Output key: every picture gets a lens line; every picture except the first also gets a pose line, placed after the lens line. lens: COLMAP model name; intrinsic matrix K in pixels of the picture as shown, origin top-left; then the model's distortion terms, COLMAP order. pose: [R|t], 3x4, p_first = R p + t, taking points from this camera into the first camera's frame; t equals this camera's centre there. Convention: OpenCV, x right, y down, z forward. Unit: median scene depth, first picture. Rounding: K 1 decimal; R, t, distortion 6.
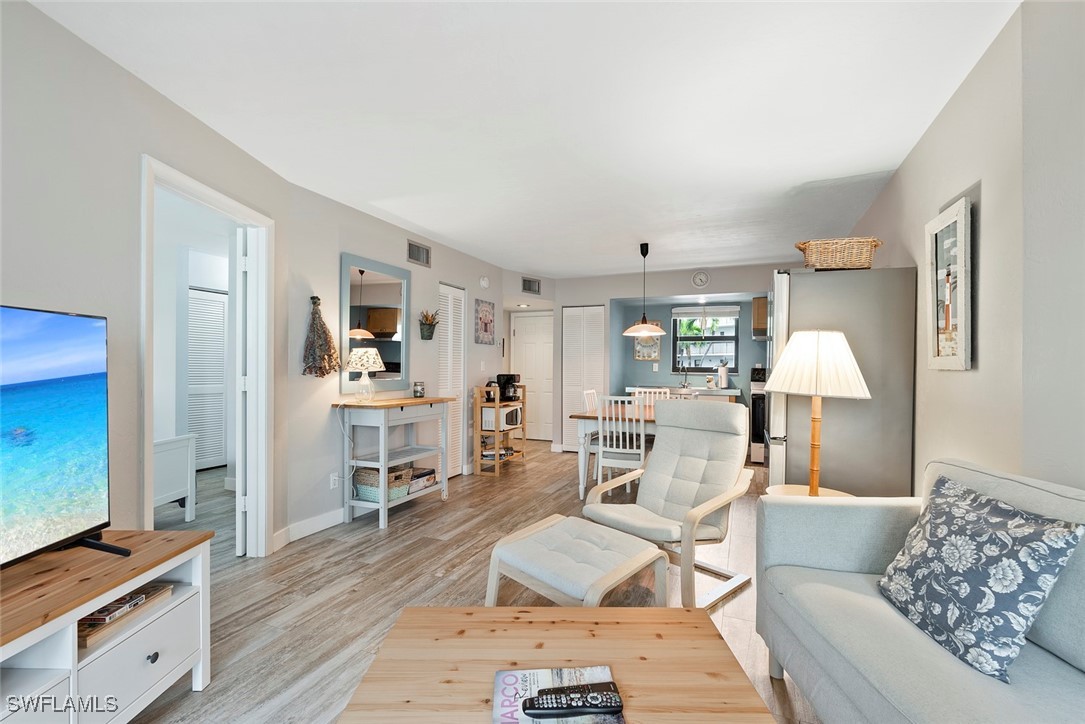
lens RADIAL K [[479.4, 0, 543.3], [0, 479.4, 368.6], [0, 0, 1]] dist [-0.000861, 0.000020]
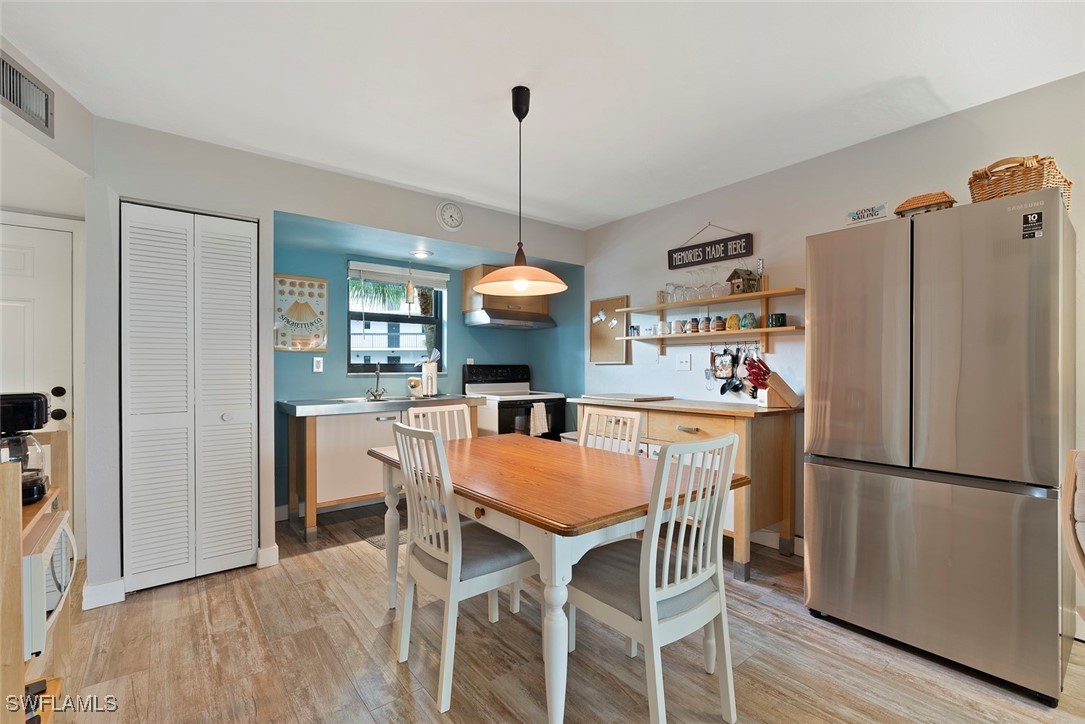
lens RADIAL K [[479.4, 0, 543.3], [0, 479.4, 368.6], [0, 0, 1]] dist [-0.000861, 0.000020]
pose [[0.469560, -0.011758, 0.882822, -0.134470], [0.009730, 0.999920, 0.008143, 0.000084], [-0.882847, 0.004766, 0.469636, 0.563791]]
